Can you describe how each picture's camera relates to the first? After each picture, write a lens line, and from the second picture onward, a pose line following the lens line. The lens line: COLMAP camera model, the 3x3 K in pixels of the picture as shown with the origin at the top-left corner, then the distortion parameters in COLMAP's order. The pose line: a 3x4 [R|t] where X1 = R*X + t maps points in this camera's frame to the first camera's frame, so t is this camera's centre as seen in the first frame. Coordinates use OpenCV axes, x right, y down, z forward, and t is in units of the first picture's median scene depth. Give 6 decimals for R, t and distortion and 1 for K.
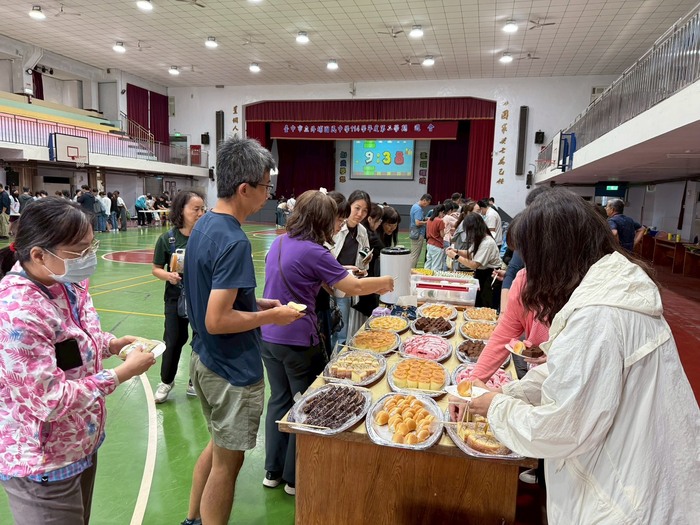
lens RADIAL K [[507.6, 0, 349.9], [0, 507.6, 267.1], [0, 0, 1]] dist [-0.003442, 0.001179]
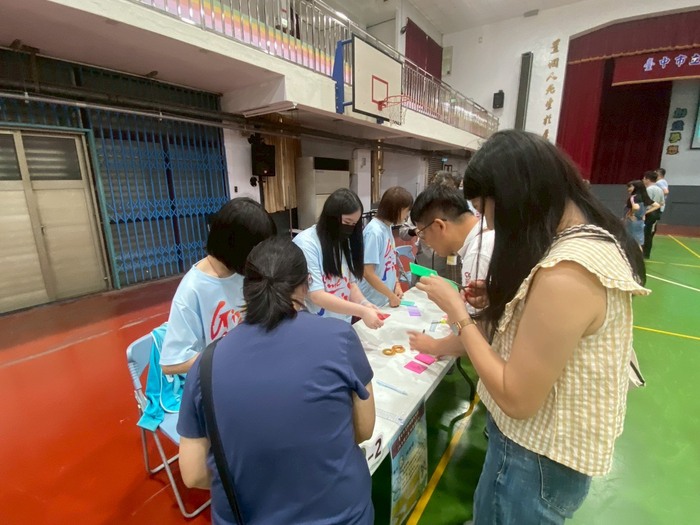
lens RADIAL K [[332.3, 0, 350.2], [0, 332.3, 264.1], [0, 0, 1]] dist [-0.000714, -0.005058]
pose [[0.938542, 0.043744, -0.342383, -0.404502], [-0.006561, 0.994019, 0.109015, -0.095961], [0.345104, -0.100068, 0.933215, 0.615664]]
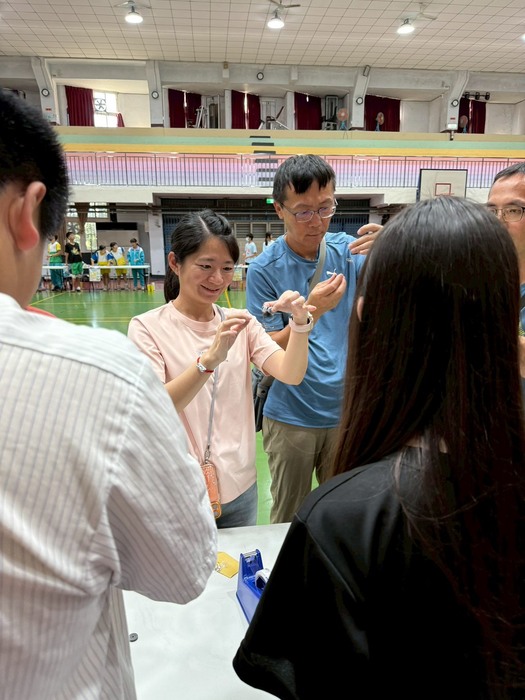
lens RADIAL K [[507.6, 0, 265.6], [0, 507.6, 345.4], [0, 0, 1]] dist [-0.003442, 0.001179]
pose [[0.387850, 0.158005, -0.908079, 0.110859], [-0.105750, 0.986320, 0.126452, -0.044643], [0.915636, 0.046985, 0.399253, 0.360004]]
